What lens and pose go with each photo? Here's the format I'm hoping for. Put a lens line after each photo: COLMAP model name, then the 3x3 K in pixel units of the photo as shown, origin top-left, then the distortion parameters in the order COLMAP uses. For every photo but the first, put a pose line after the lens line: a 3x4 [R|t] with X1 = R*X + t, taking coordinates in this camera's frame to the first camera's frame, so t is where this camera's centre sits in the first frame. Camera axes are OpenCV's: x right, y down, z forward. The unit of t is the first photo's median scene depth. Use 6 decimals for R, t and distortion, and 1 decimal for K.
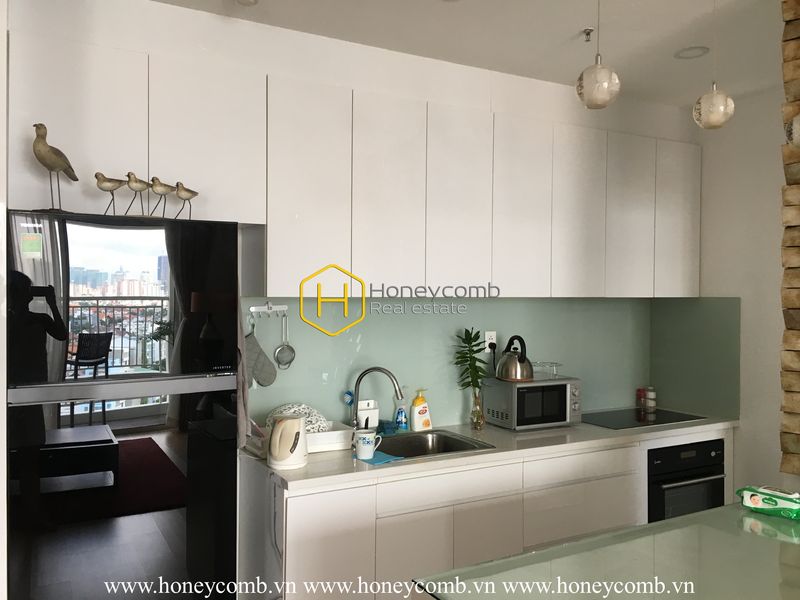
lens RADIAL K [[673.2, 0, 400.0], [0, 673.2, 300.0], [0, 0, 1]] dist [-0.005777, -0.006464]
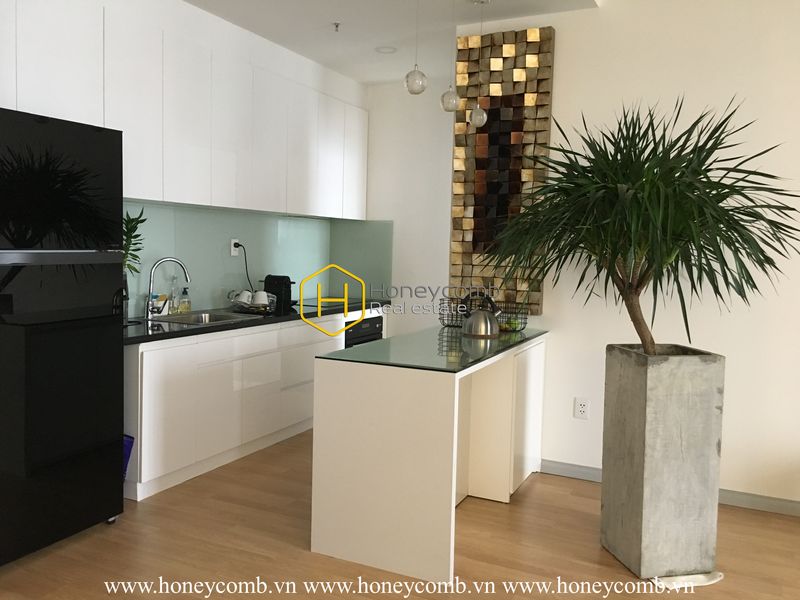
lens RADIAL K [[680.1, 0, 400.0], [0, 680.1, 300.0], [0, 0, 1]] dist [0.060744, 0.002452]
pose [[0.808306, -0.026294, 0.588176, -0.428225], [-0.017895, 0.997444, 0.069182, 0.076510], [-0.588491, -0.066446, 0.805769, -0.269708]]
